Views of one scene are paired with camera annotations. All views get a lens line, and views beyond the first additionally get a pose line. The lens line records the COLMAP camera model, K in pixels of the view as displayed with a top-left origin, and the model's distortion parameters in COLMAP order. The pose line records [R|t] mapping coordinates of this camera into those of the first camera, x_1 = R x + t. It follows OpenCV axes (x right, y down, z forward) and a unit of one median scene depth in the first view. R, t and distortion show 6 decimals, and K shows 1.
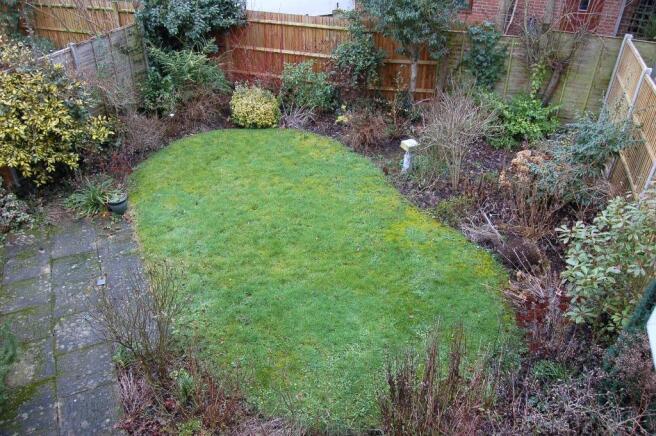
lens RADIAL K [[523.6, 0, 327.4], [0, 523.6, 219.0], [0, 0, 1]] dist [-0.061544, 0.002316]
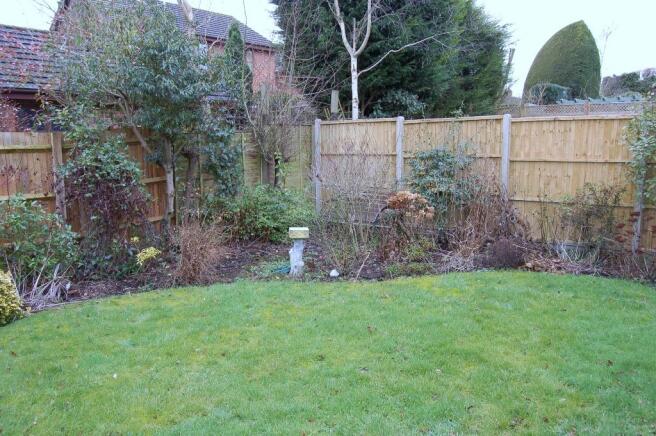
lens RADIAL K [[523.6, 0, 326.7], [0, 523.6, 216.8], [0, 0, 1]] dist [-0.061544, 0.002316]
pose [[0.339726, -0.135288, 0.930744, -0.436200], [0.538447, 0.839357, -0.074531, -0.070341], [-0.771143, 0.526476, 0.357997, 0.580772]]
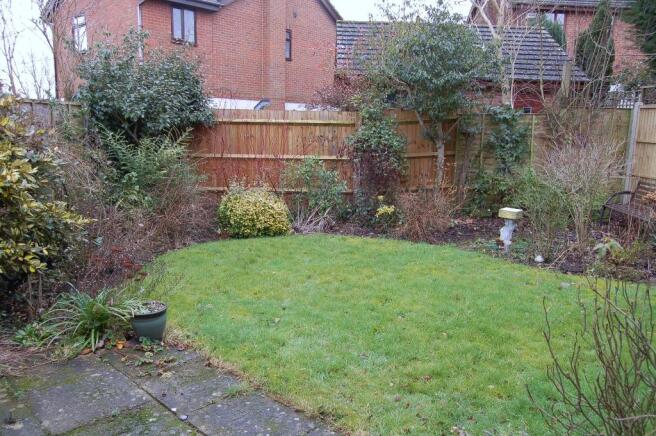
lens RADIAL K [[523.6, 0, 326.2], [0, 523.6, 217.9], [0, 0, 1]] dist [-0.061544, 0.002316]
pose [[0.927877, -0.058839, 0.368214, -0.324974], [0.198279, 0.914151, -0.353573, 0.073508], [-0.315799, 0.401082, 0.859886, 0.349873]]
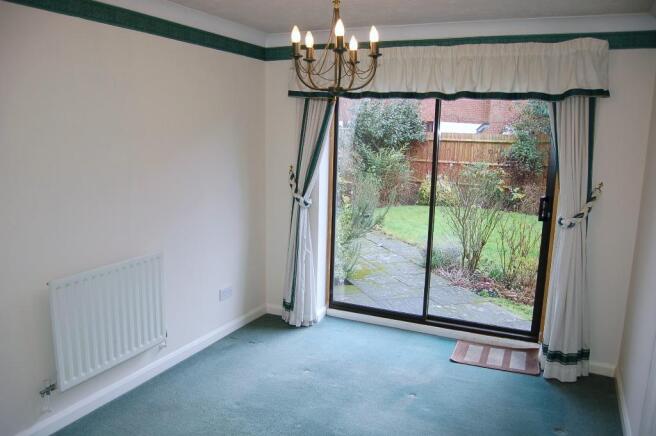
lens RADIAL K [[523.6, 0, 329.6], [0, 523.6, 217.7], [0, 0, 1]] dist [-0.061544, 0.002316]
pose [[0.994061, 0.034758, -0.103120, -0.276043], [-0.074602, 0.907554, -0.413255, 0.382934], [0.079223, 0.418494, 0.904758, -0.127135]]
